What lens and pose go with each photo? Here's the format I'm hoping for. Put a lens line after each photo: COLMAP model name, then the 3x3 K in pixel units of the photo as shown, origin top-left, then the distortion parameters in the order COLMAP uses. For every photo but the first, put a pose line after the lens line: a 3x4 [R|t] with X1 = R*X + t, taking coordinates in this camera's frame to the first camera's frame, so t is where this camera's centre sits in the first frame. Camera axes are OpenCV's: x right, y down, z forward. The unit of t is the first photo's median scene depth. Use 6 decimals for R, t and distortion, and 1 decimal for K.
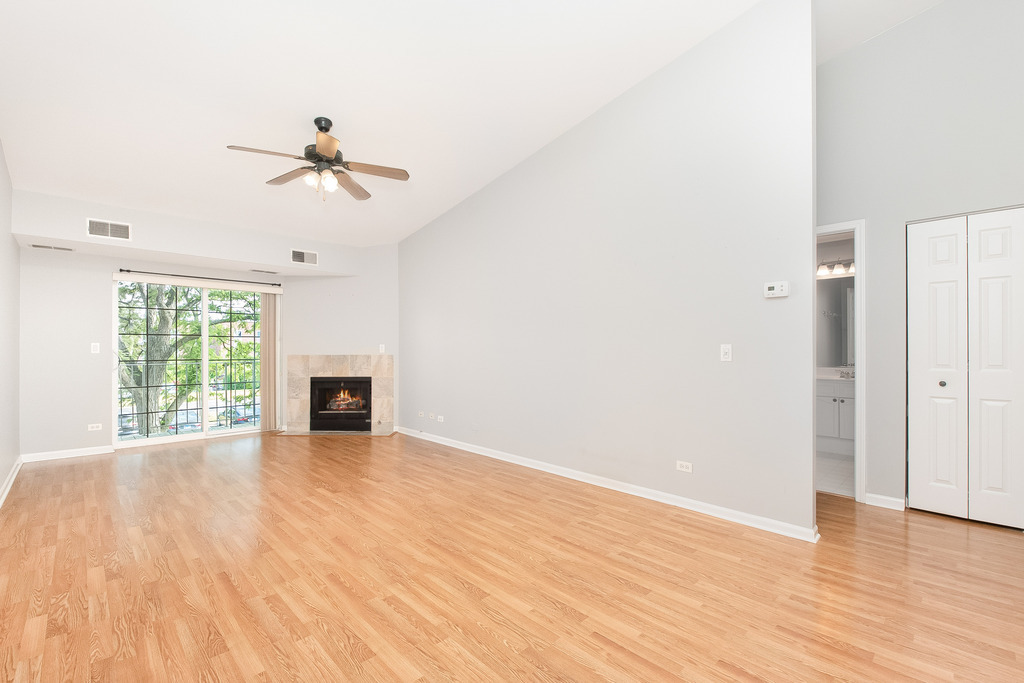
lens RADIAL K [[436.6, 0, 512.0], [0, 436.6, 341.5], [0, 0, 1]] dist [0.024249, -0.018471]
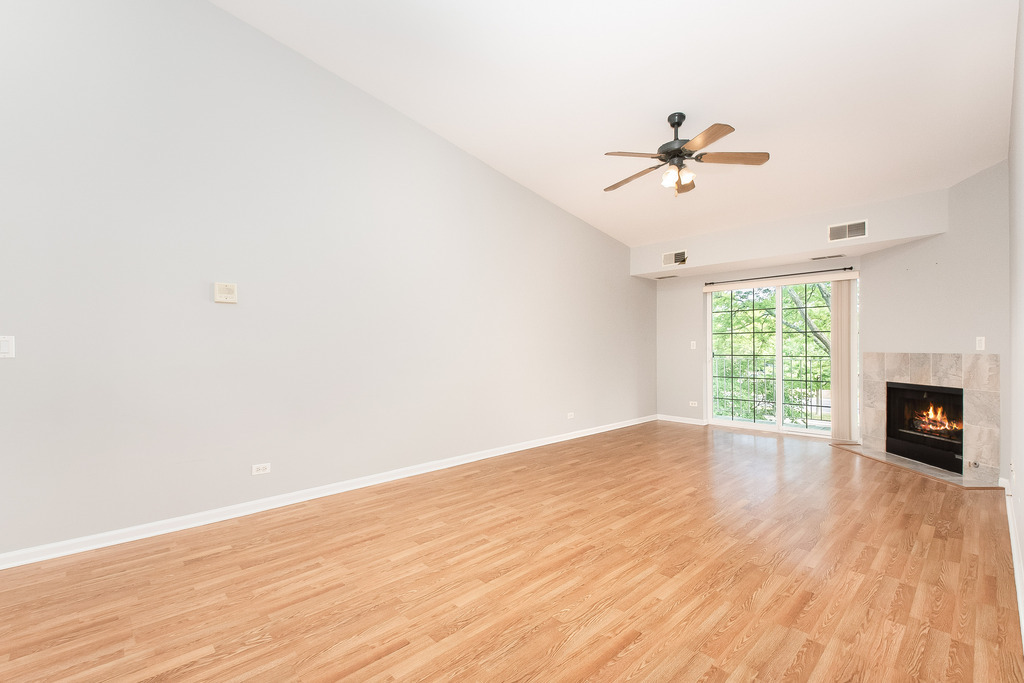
lens RADIAL K [[446.1, 0, 505.9], [0, 446.1, 342.7], [0, 0, 1]] dist [0.028143, -0.020075]
pose [[-0.021851, -0.008851, -0.999722, 0.528983], [0.020890, 0.999738, -0.009308, 0.011224], [0.999543, -0.021088, -0.021661, 0.566086]]
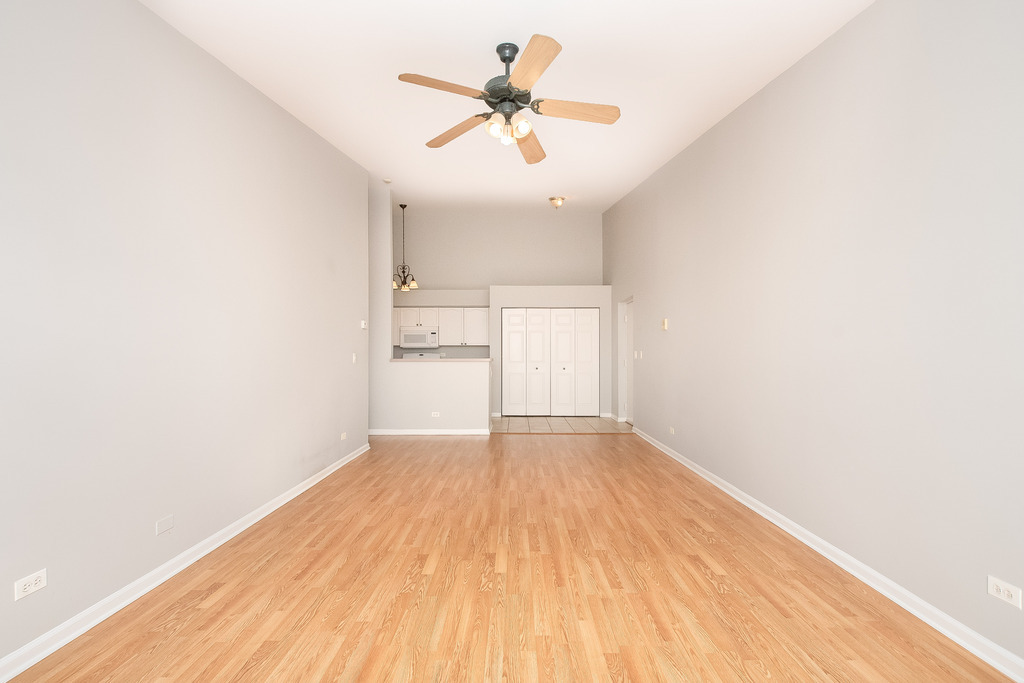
lens RADIAL K [[446.1, 0, 505.9], [0, 446.1, 342.7], [0, 0, 1]] dist [0.028143, -0.020075]
pose [[-0.699509, 0.019083, 0.714369, -0.856586], [-0.012768, 0.999150, -0.039194, 0.022178], [-0.714509, -0.036538, -0.698671, 1.360814]]
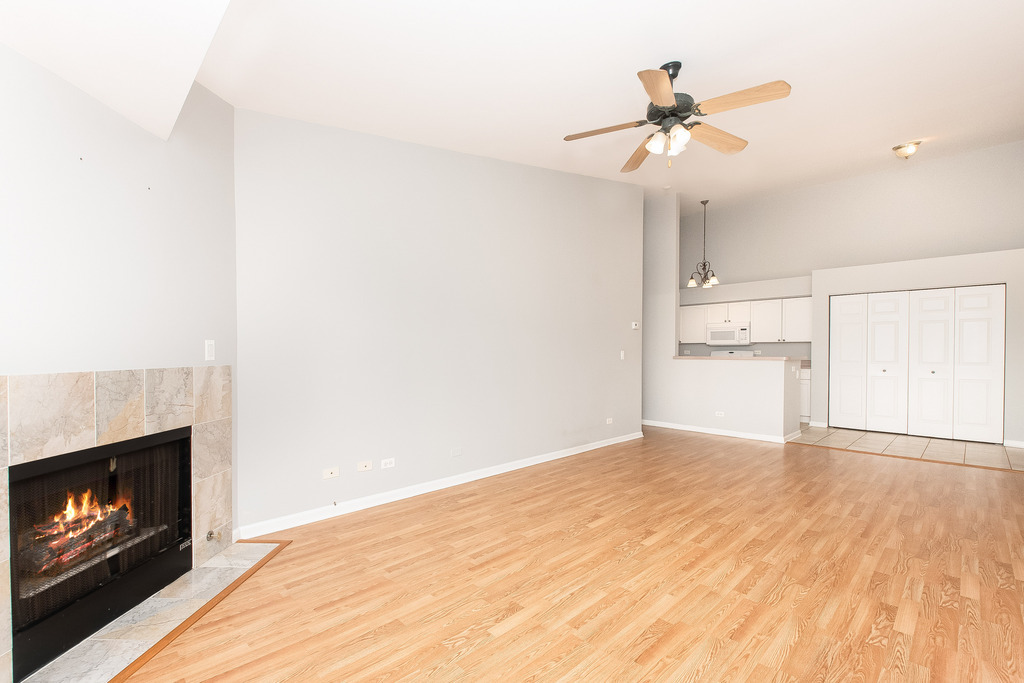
lens RADIAL K [[442.7, 0, 504.5], [0, 442.7, 337.3], [0, 0, 1]] dist [0.035404, -0.019930]
pose [[0.011576, 0.031853, 0.999426, -1.109516], [-0.020768, 0.999285, -0.031608, 0.018034], [-0.999717, -0.020390, 0.012229, 1.141879]]
